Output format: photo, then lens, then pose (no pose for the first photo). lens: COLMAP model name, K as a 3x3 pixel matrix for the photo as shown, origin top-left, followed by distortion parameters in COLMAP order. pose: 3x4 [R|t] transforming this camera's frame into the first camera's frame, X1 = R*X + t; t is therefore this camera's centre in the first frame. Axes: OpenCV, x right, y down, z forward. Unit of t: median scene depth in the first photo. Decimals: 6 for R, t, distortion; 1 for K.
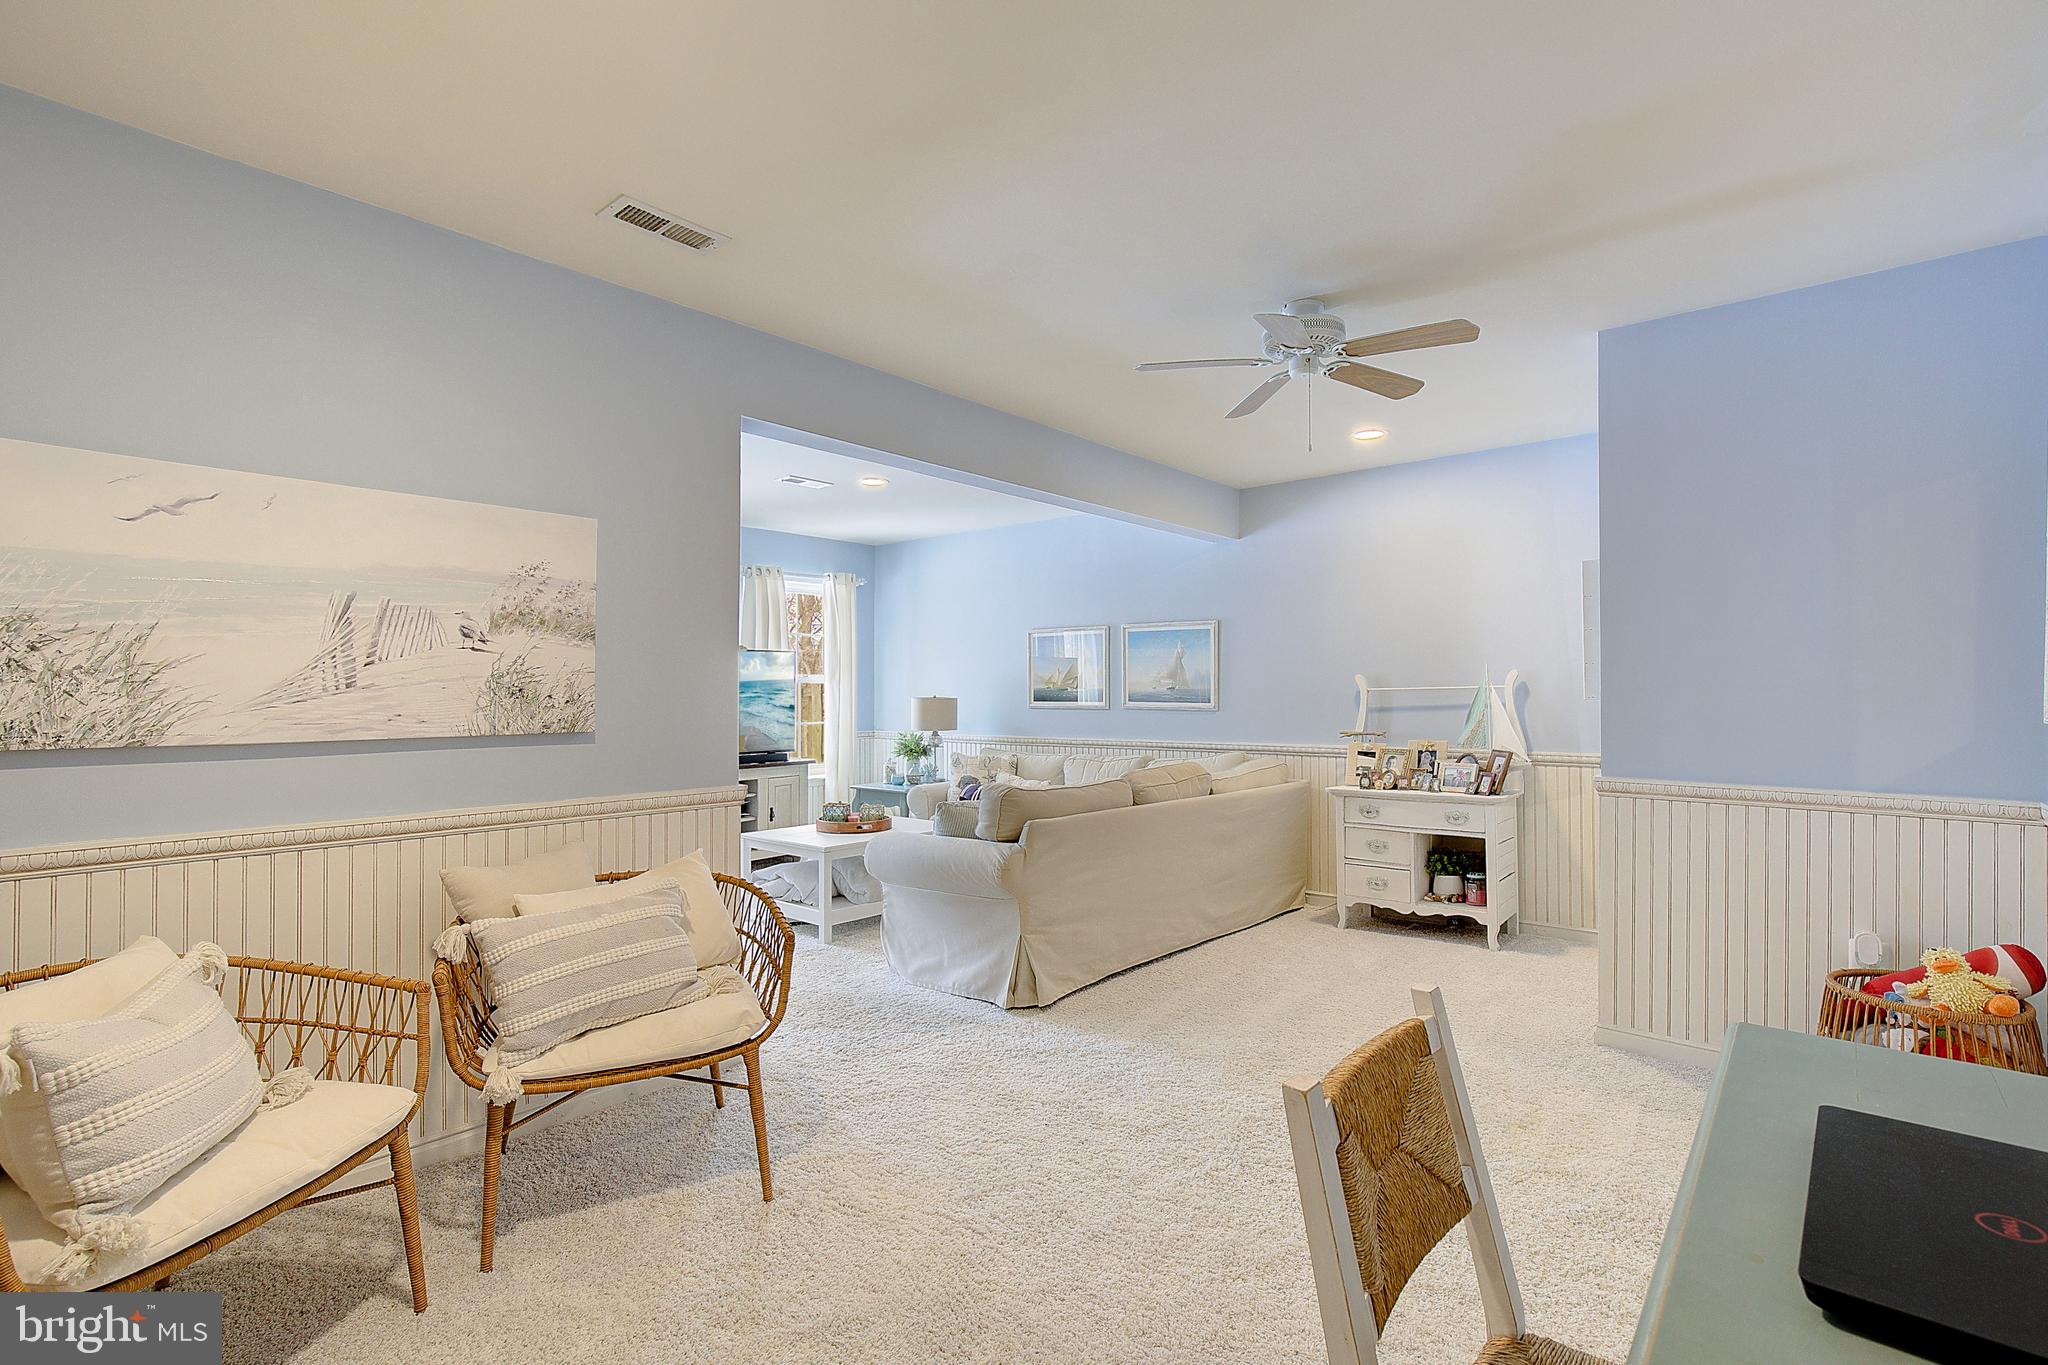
lens RADIAL K [[948.5, 0, 1062.9], [0, 948.5, 682.8], [0, 0, 1]] dist [-0.022567, 0.005344]
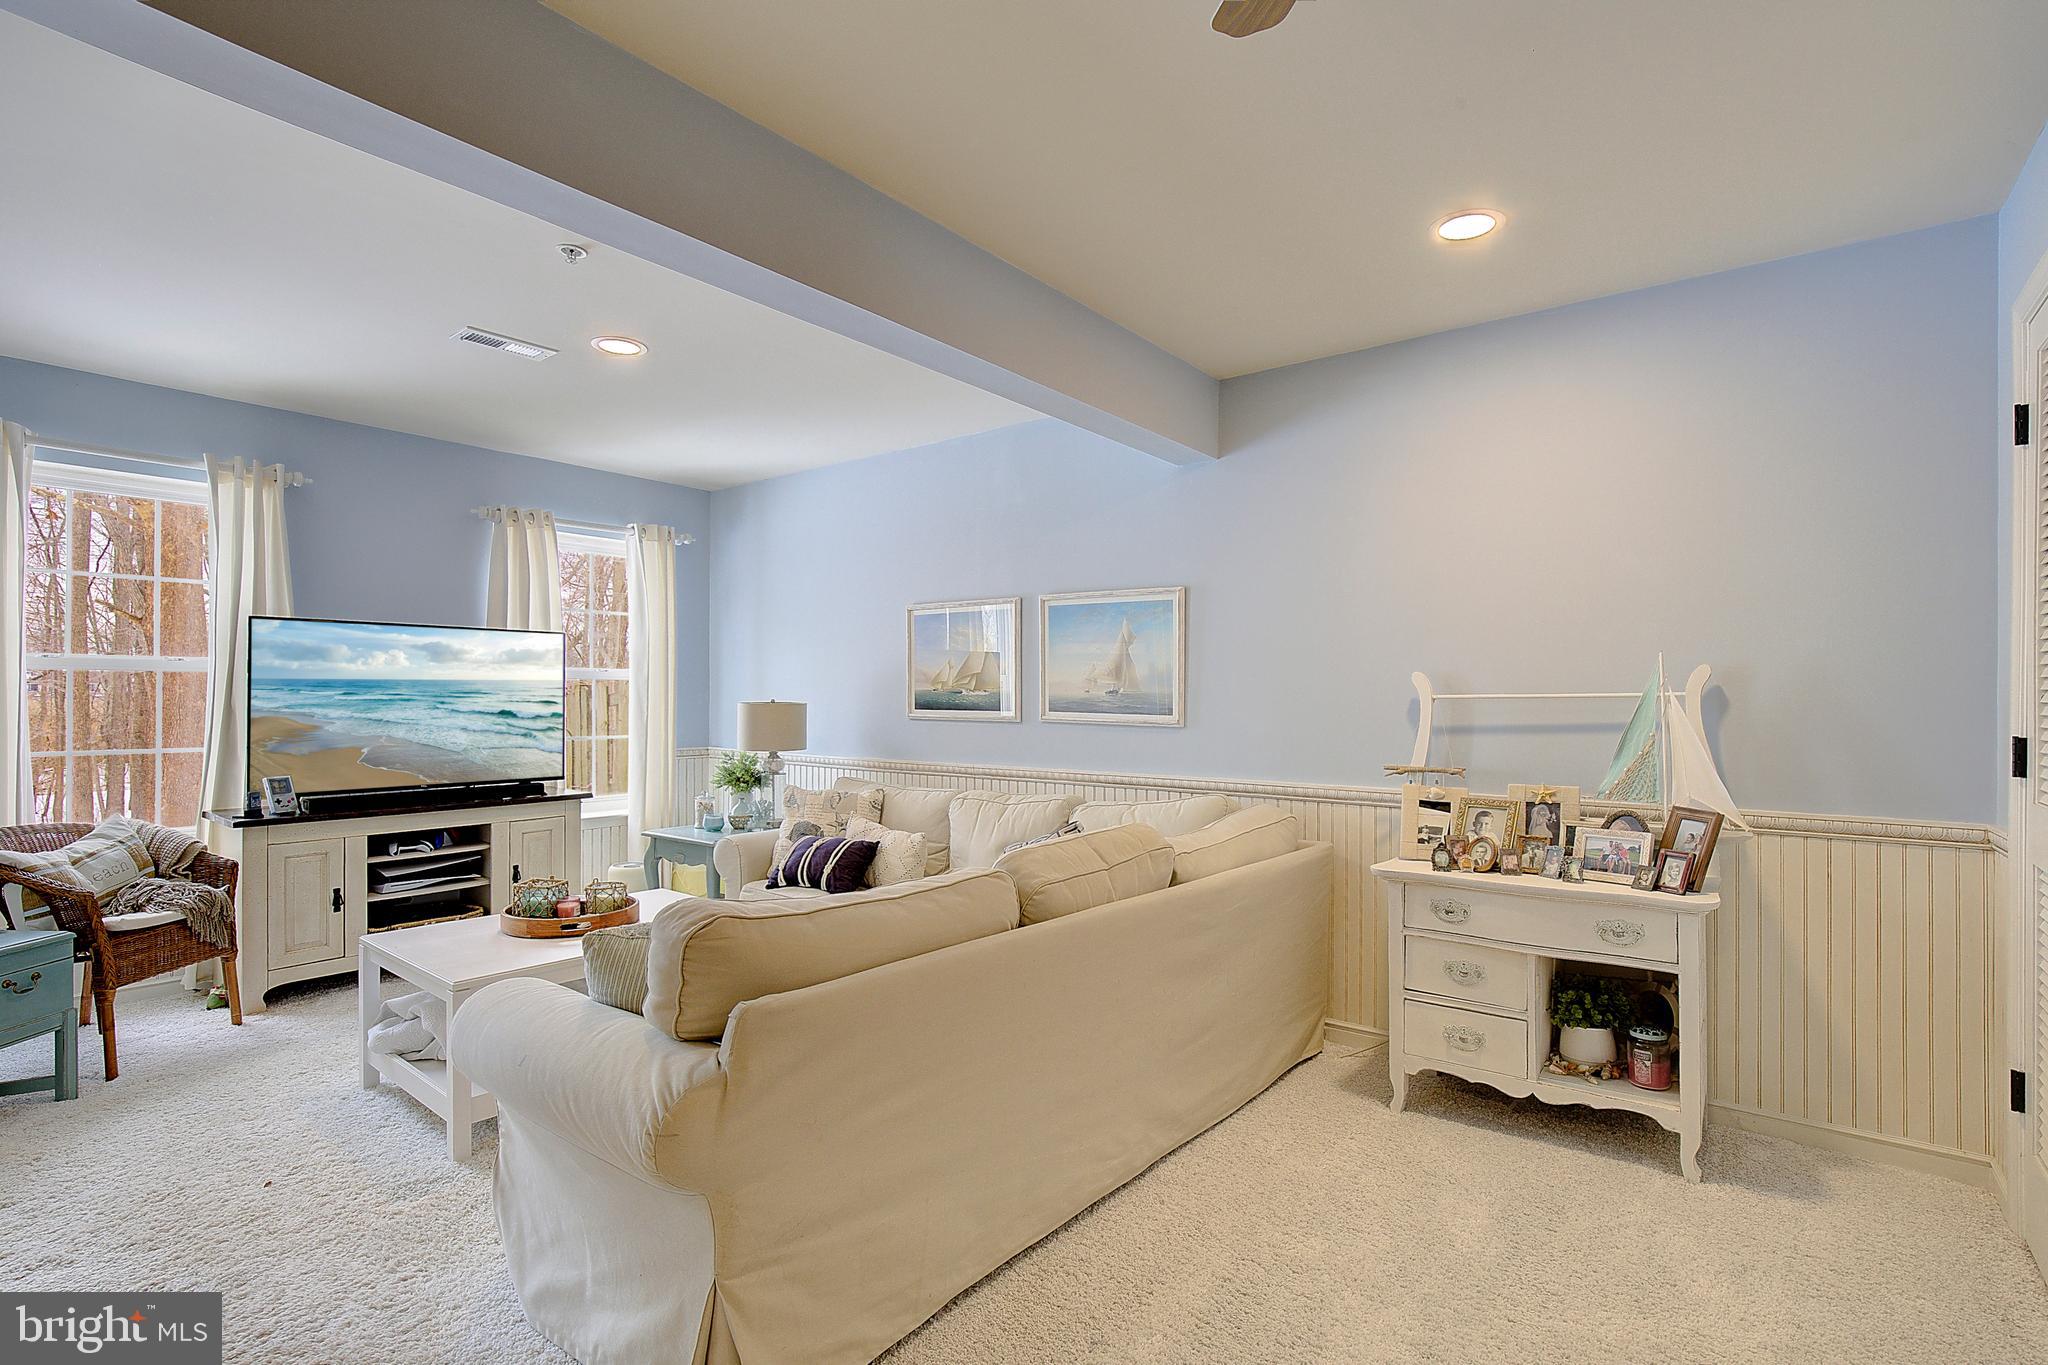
lens RADIAL K [[948.5, 0, 1035.8], [0, 948.5, 684.7], [0, 0, 1]] dist [-0.022567, 0.005344]
pose [[0.999884, 0.008751, 0.012494, 0.068137], [-0.008734, 0.999961, -0.001431, 0.002880], [-0.012506, 0.001321, 0.999921, 0.445499]]
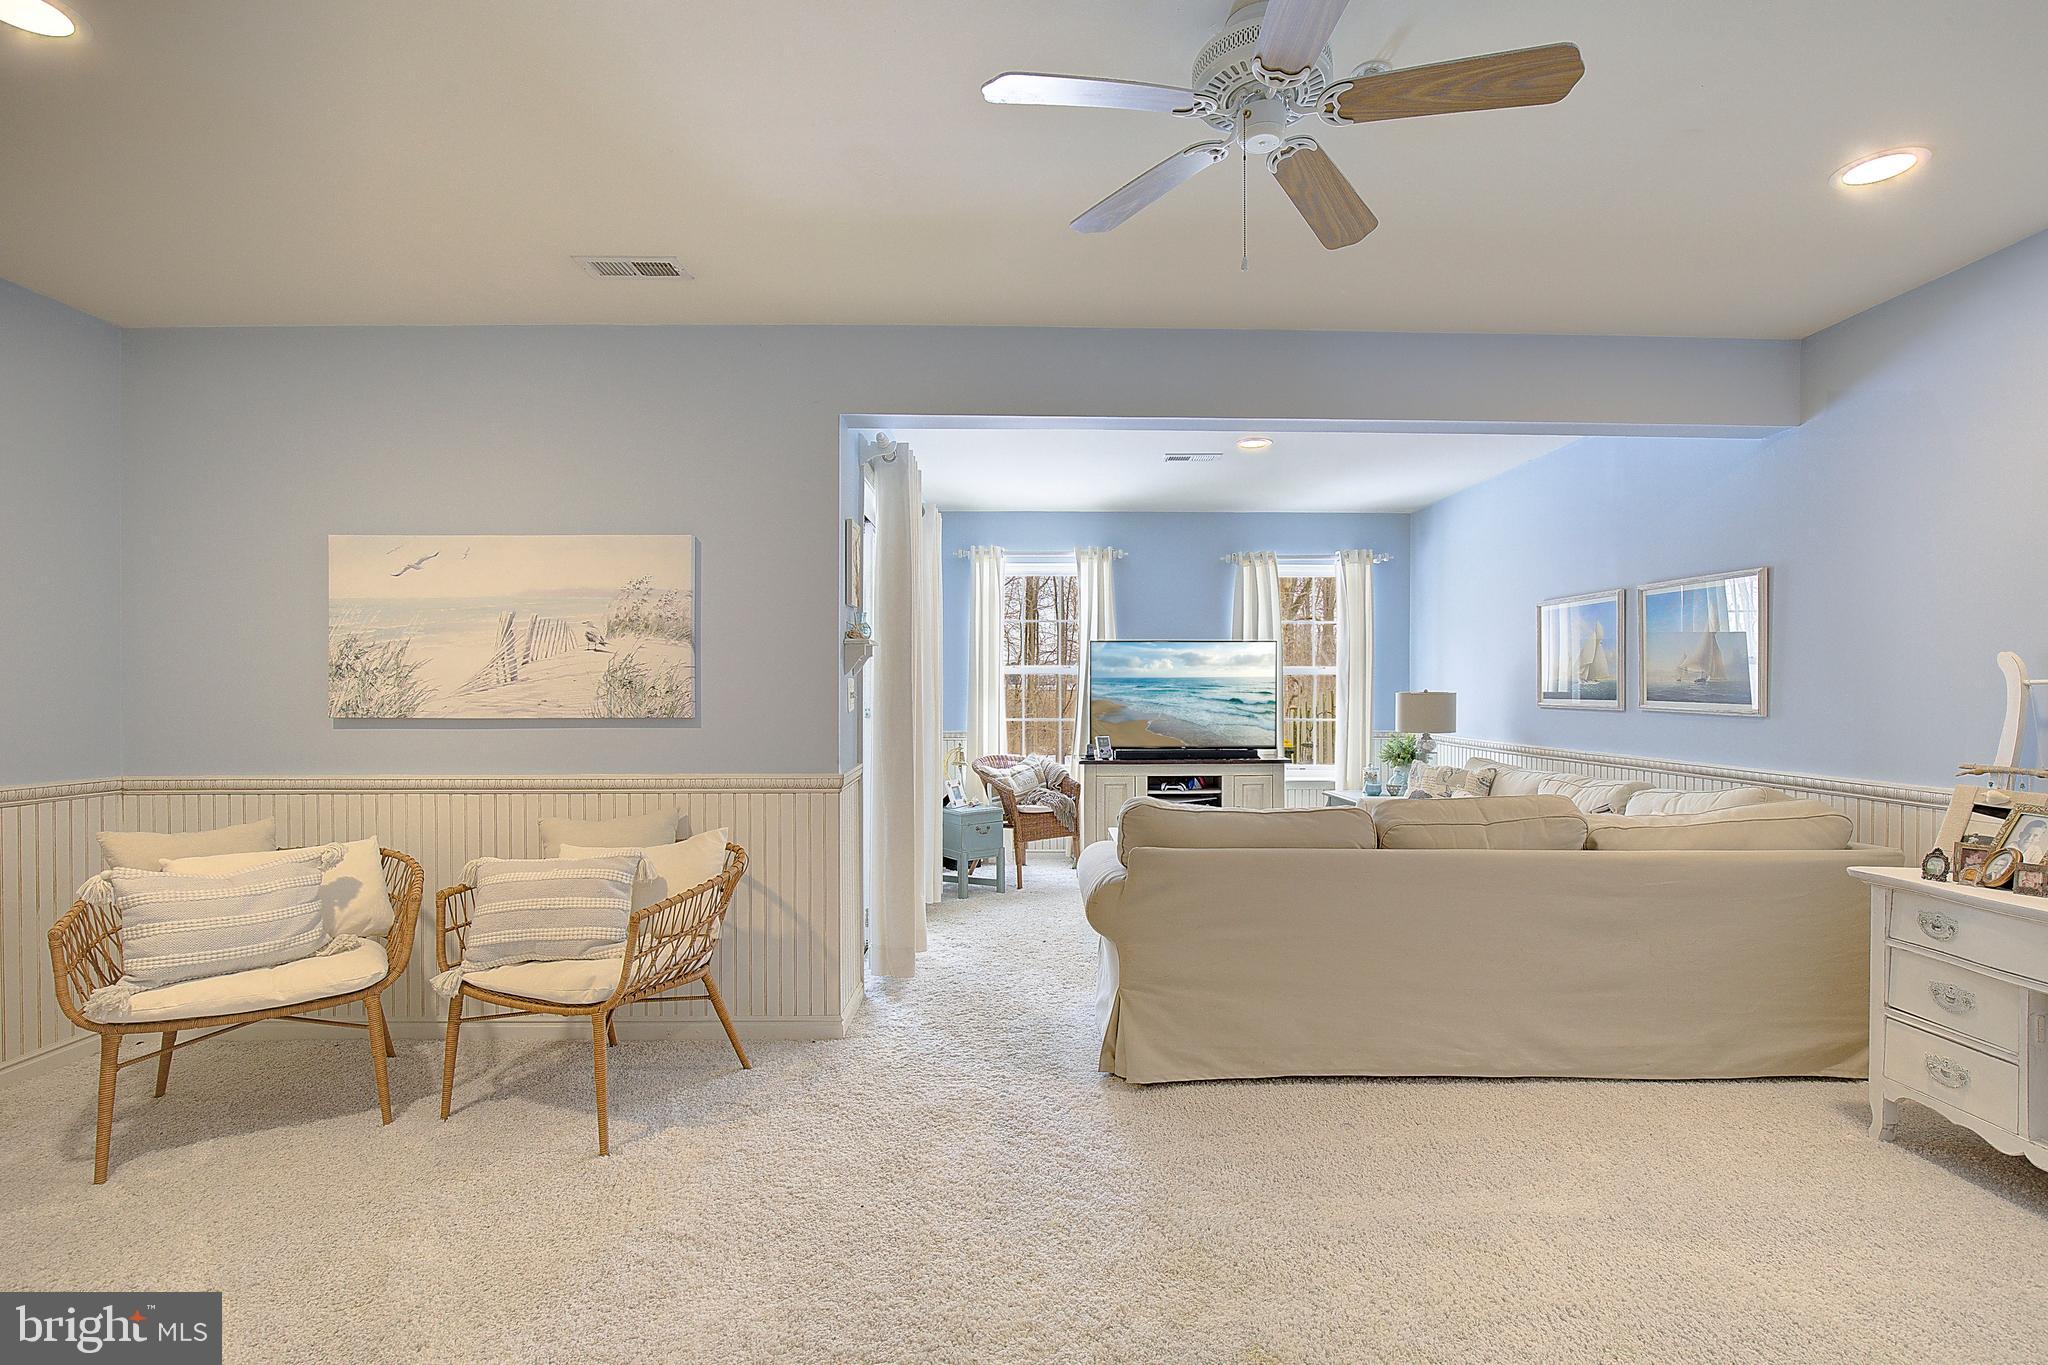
lens RADIAL K [[948.5, 0, 1072.6], [0, 948.5, 700.8], [0, 0, 1]] dist [-0.022567, 0.005344]
pose [[0.654142, 0.013736, -0.756247, 0.405951], [0.005423, 0.999724, 0.022849, 0.003748], [0.756352, -0.019048, 0.653887, 0.342633]]
